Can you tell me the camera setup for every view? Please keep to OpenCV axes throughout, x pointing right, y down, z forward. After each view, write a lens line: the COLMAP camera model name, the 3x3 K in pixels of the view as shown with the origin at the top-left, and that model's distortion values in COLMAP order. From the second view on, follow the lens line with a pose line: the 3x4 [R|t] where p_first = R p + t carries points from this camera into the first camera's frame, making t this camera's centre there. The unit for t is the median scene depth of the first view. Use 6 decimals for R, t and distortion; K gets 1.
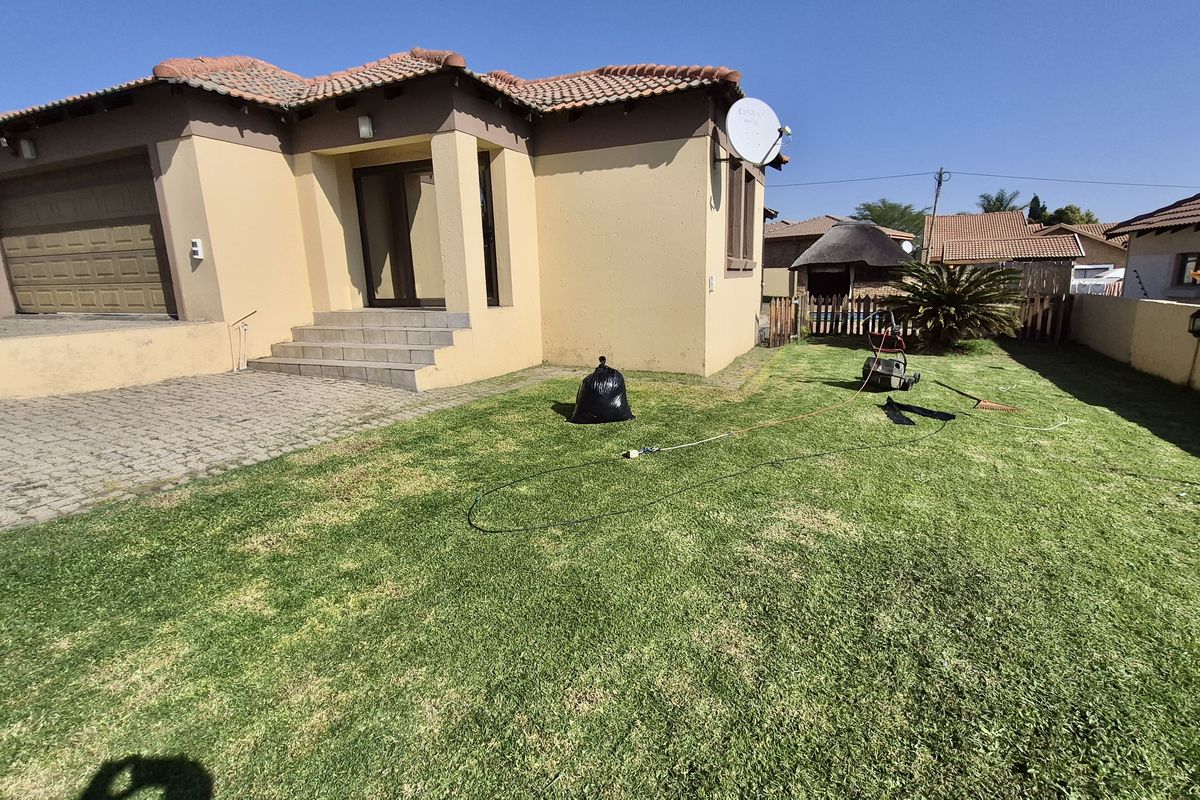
lens RADIAL K [[528.2, 0, 561.2], [0, 528.2, 396.1], [0, 0, 1]] dist [0.002650, -0.000065]
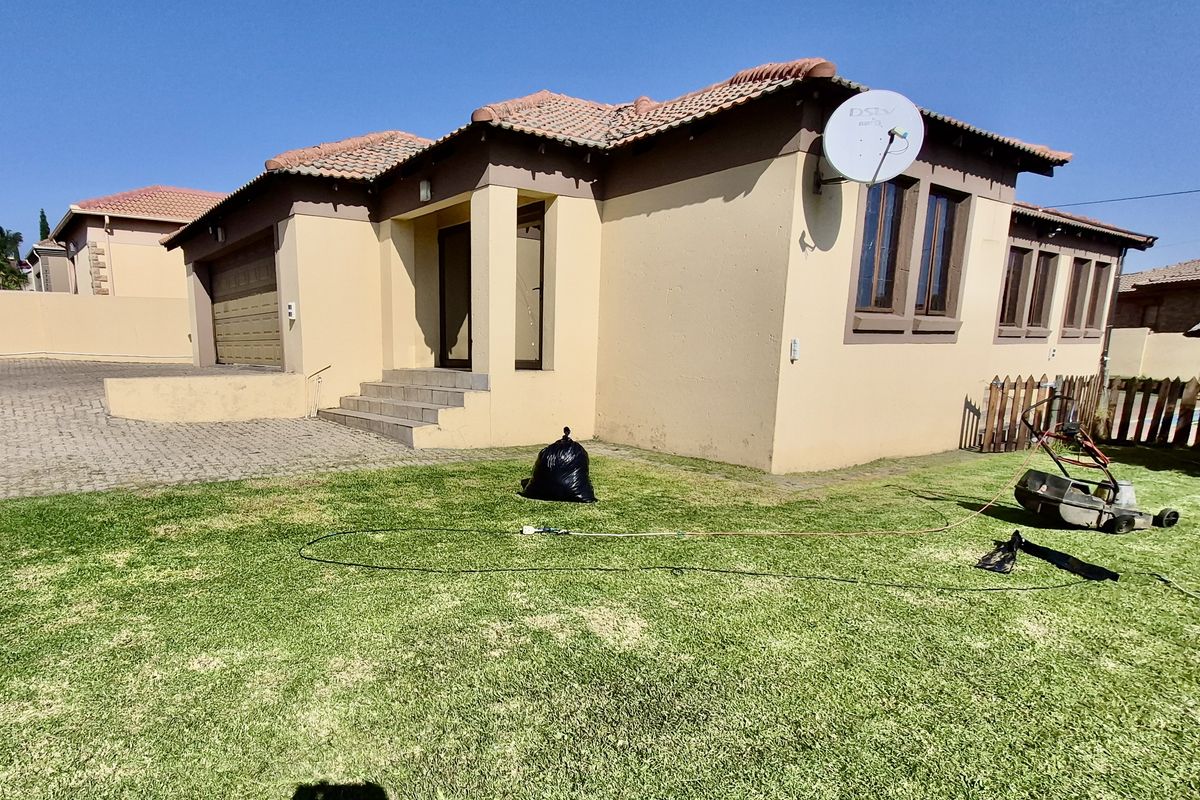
lens RADIAL K [[730.1, 0, 598.5], [0, 730.1, 501.8], [0, 0, 1]] dist [0.004736, 0.001540]
pose [[0.846403, 0.123522, -0.518019, 0.702911], [-0.130209, 0.991206, 0.023601, 0.012276], [0.516379, 0.047475, 0.855043, -0.009657]]
